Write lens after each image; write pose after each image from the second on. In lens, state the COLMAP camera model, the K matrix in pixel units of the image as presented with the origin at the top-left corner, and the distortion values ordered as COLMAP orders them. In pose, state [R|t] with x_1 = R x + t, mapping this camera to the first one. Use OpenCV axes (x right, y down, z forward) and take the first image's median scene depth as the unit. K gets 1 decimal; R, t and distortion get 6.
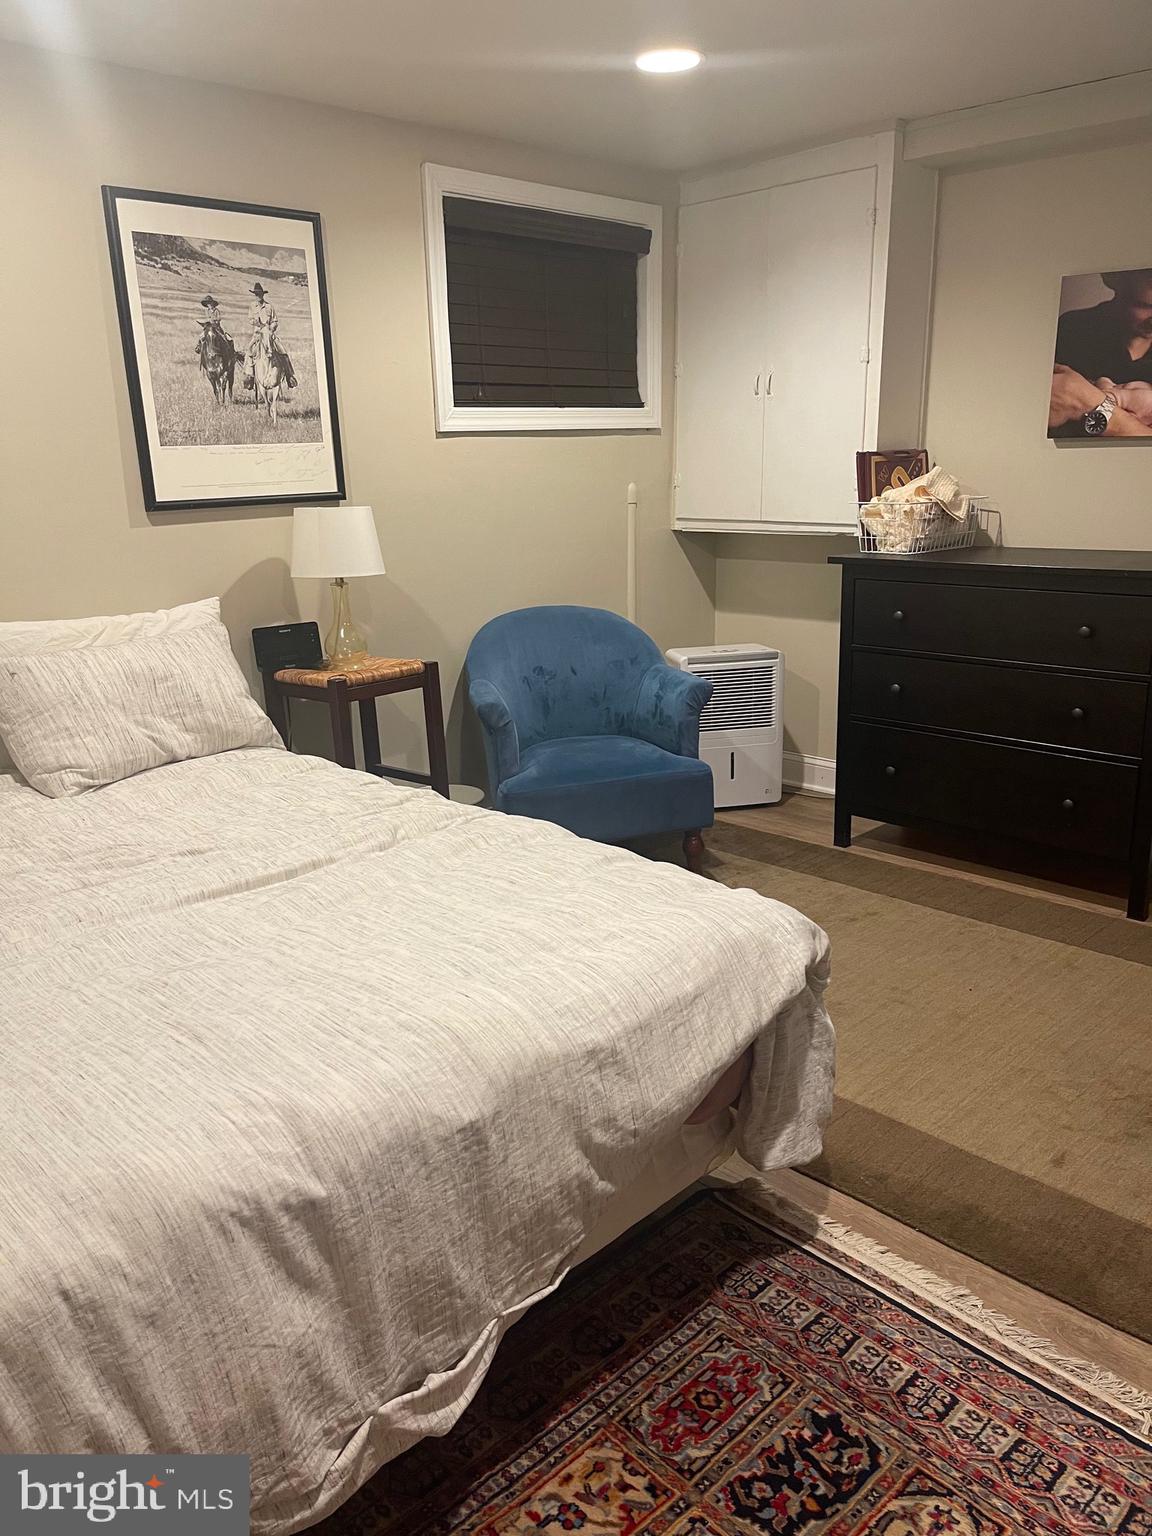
lens RADIAL K [[1154.2, 0, 572.8], [0, 1154.2, 774.8], [0, 0, 1]] dist [0.059689, -0.091880]
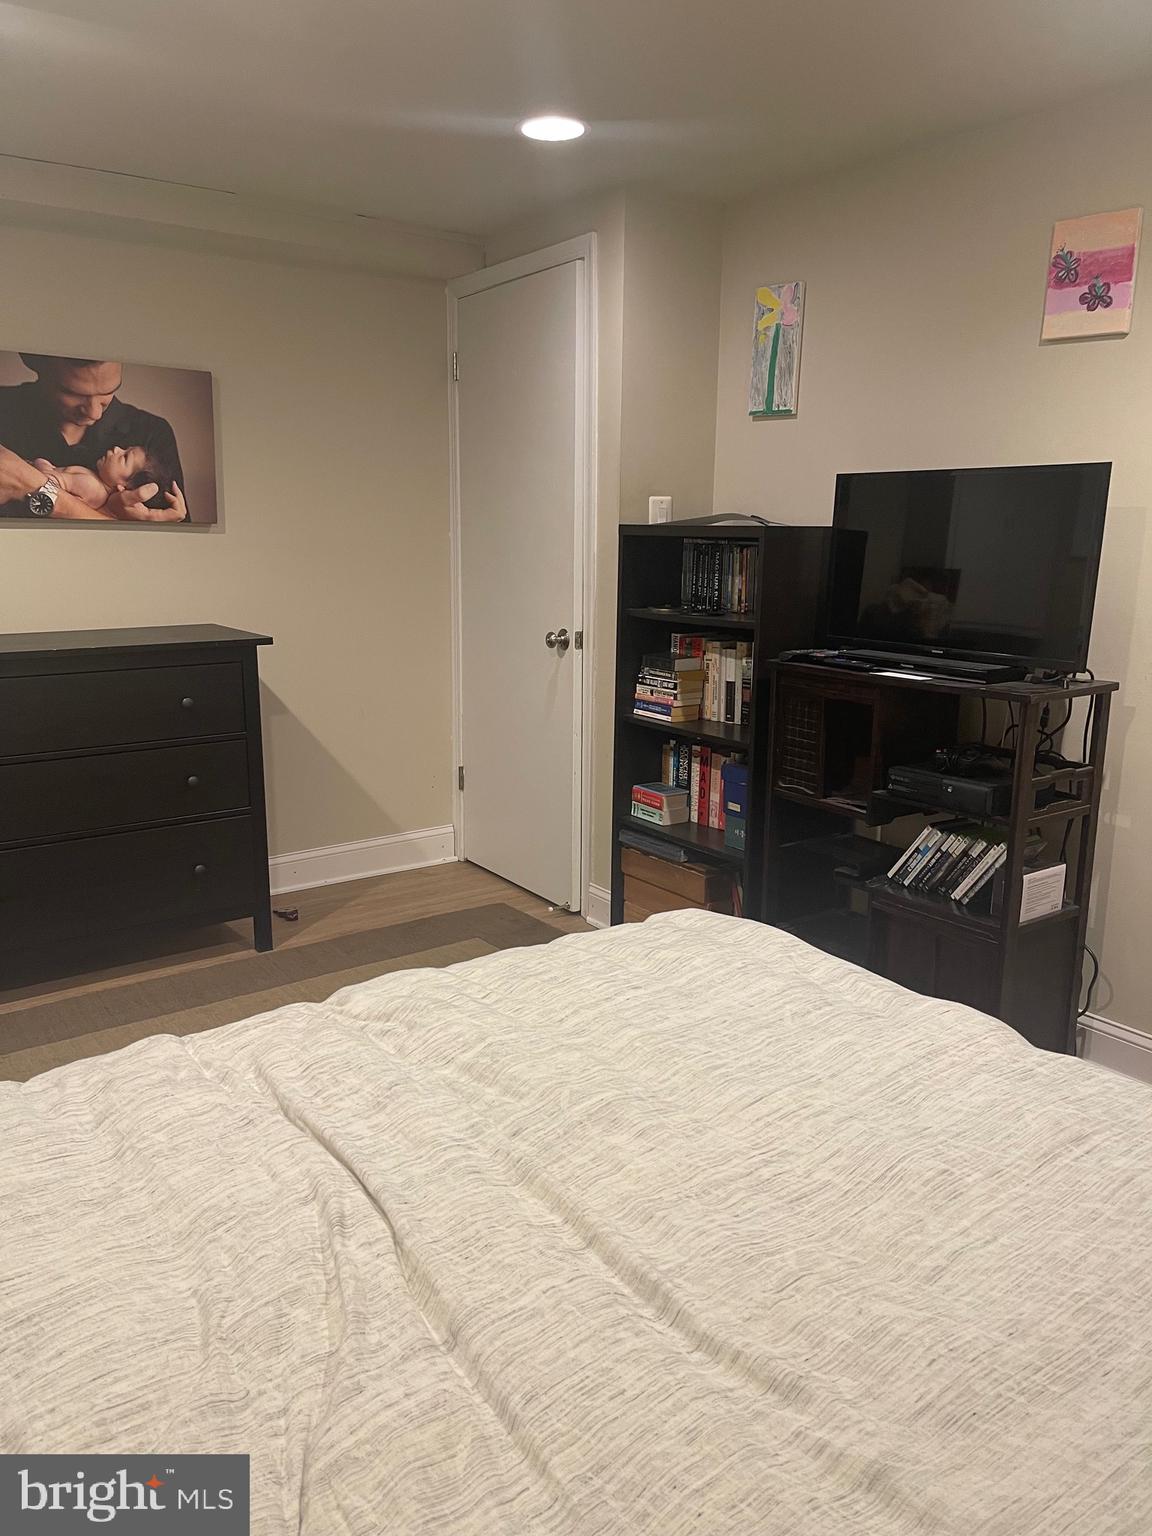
lens RADIAL K [[1154.2, 0, 572.6], [0, 1154.2, 764.3], [0, 0, 1]] dist [0.059689, -0.091880]
pose [[0.140979, -0.169178, 0.975451, -0.487284], [0.257171, 0.957726, 0.128935, -0.107518], [-0.956027, 0.232680, 0.178527, 0.462742]]
